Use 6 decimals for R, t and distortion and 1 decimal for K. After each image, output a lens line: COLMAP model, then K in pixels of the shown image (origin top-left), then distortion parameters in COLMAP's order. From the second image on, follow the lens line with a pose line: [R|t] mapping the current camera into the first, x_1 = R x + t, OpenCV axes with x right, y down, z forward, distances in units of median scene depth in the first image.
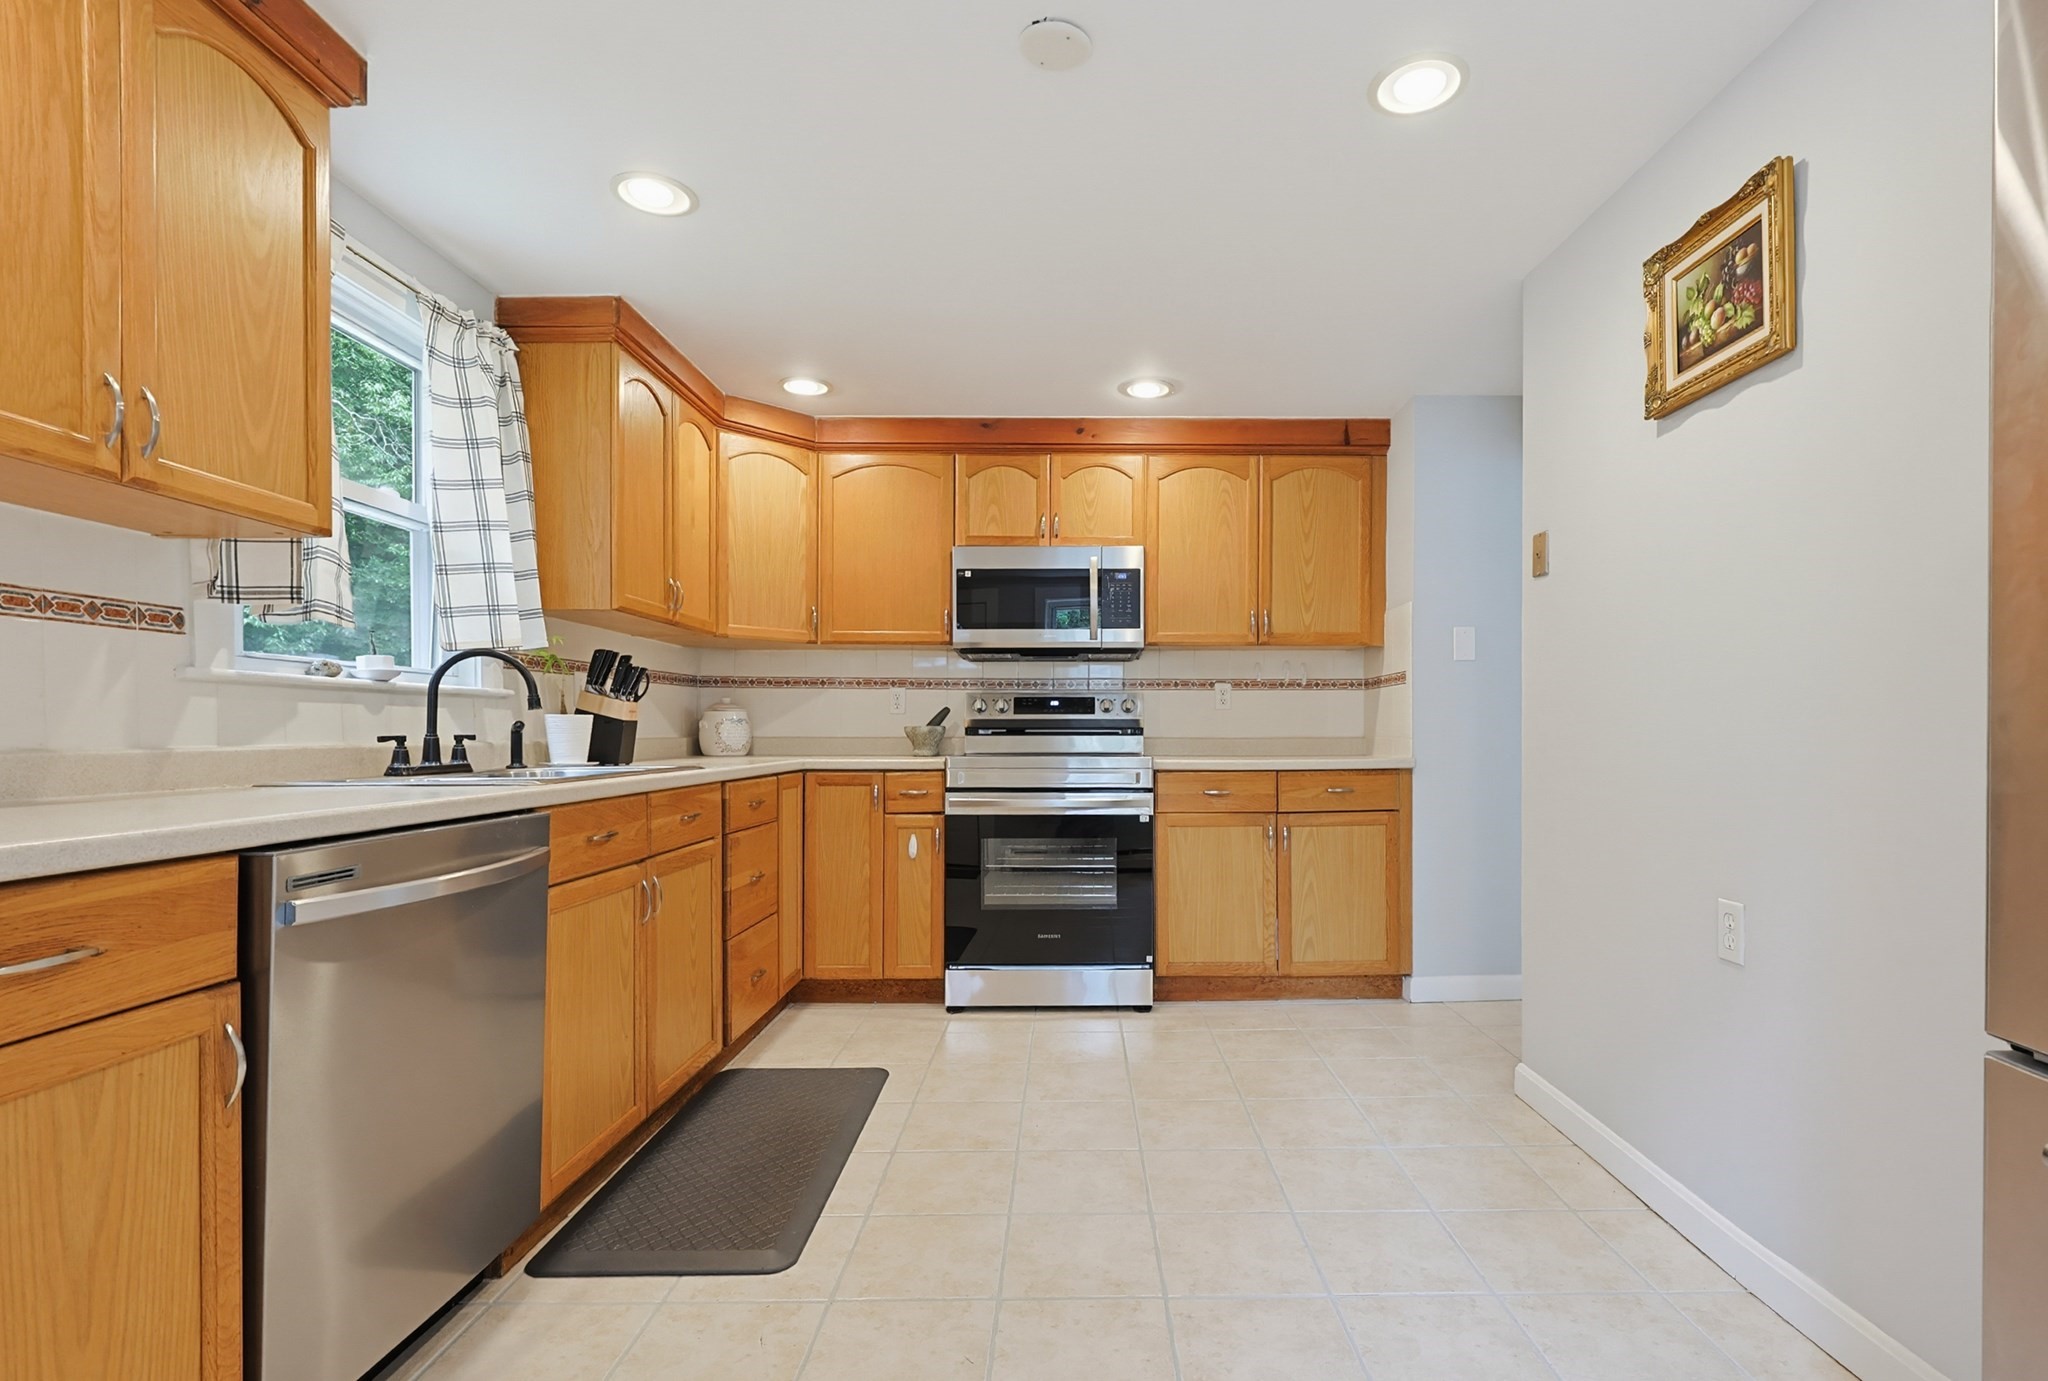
lens RADIAL K [[991.9, 0, 1088.9], [0, 991.9, 736.0], [0, 0, 1]] dist [-0.000216, -0.000087]
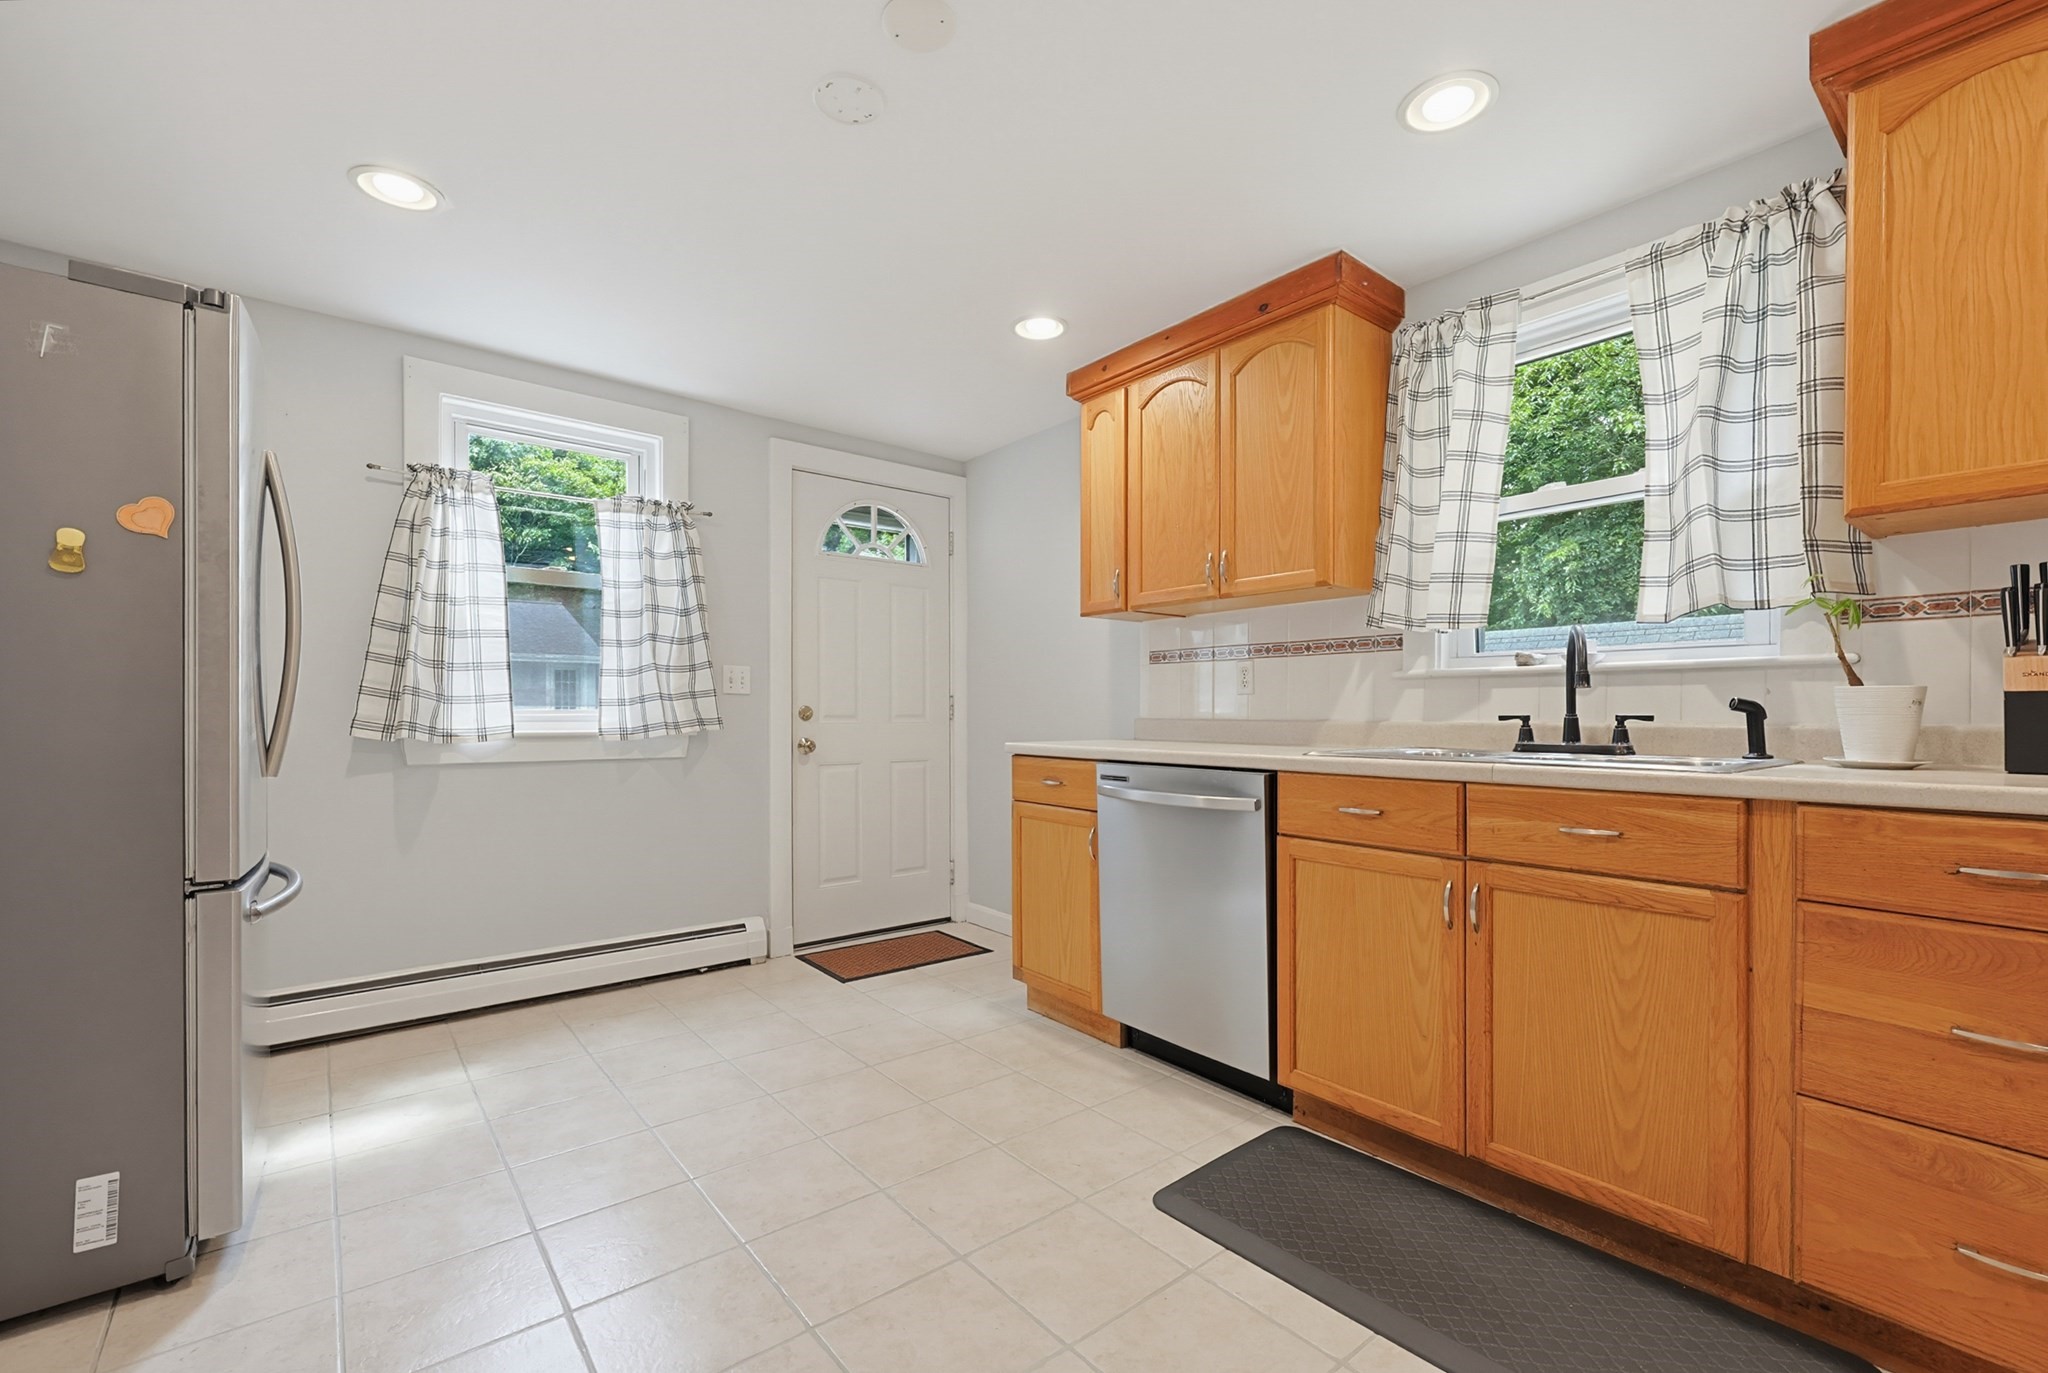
lens RADIAL K [[871.4, 0, 1034.0], [0, 871.4, 711.2], [0, 0, 1]] dist [-0.002451, -0.000138]
pose [[-0.783159, 0.000275, -0.621822, 0.214382], [-0.003579, 0.999981, 0.004950, -0.005024], [0.621812, 0.006102, -0.783143, 0.893661]]
